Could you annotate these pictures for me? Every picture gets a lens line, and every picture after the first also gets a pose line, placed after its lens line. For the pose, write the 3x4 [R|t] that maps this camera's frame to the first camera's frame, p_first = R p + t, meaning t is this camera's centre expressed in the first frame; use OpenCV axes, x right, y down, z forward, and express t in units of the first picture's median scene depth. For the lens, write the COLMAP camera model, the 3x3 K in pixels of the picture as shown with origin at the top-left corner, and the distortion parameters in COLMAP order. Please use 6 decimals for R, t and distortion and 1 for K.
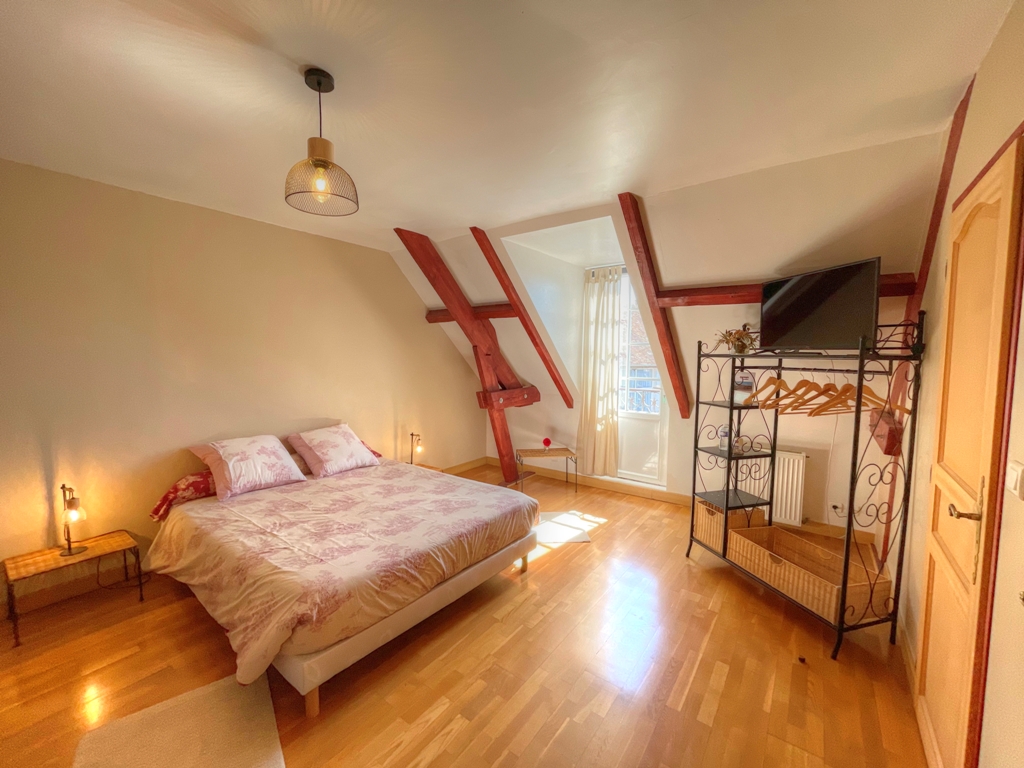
lens RADIAL K [[411.4, 0, 510.3], [0, 411.4, 382.9], [0, 0, 1]] dist [-0.009520, -0.000096]
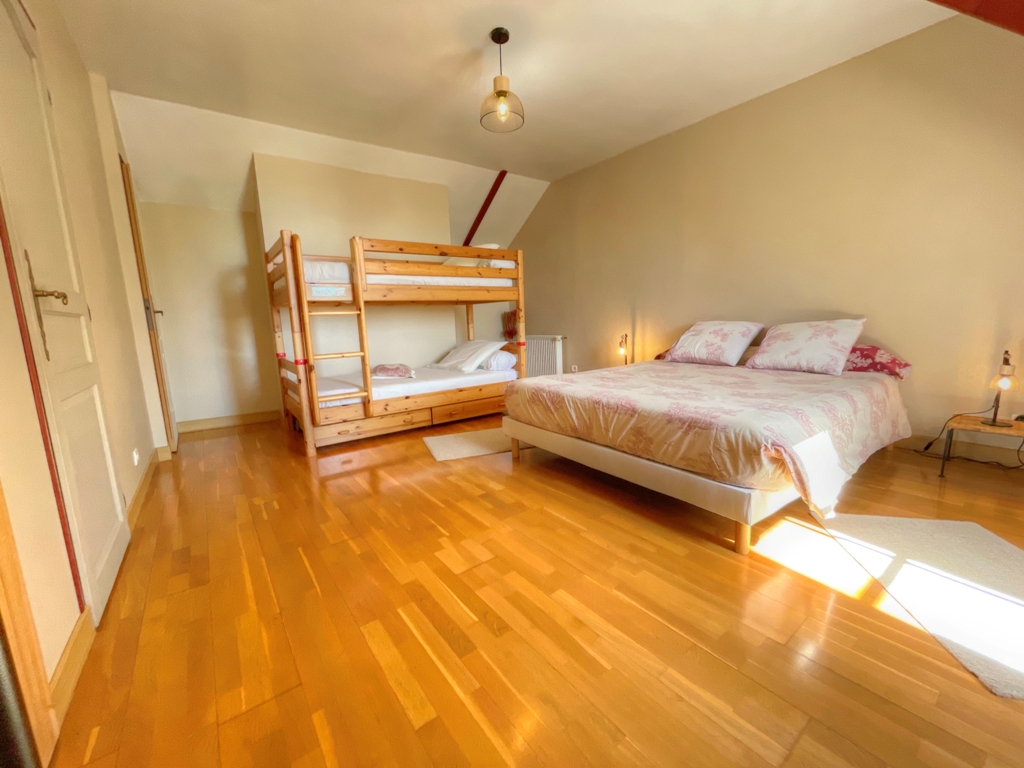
lens RADIAL K [[411.4, 0, 510.3], [0, 411.4, 382.9], [0, 0, 1]] dist [-0.009520, -0.000096]
pose [[-0.277599, 0.152028, -0.948592, 0.828114], [-0.030556, 0.985503, 0.166886, 0.193191], [0.960211, 0.075313, -0.268929, 1.111409]]
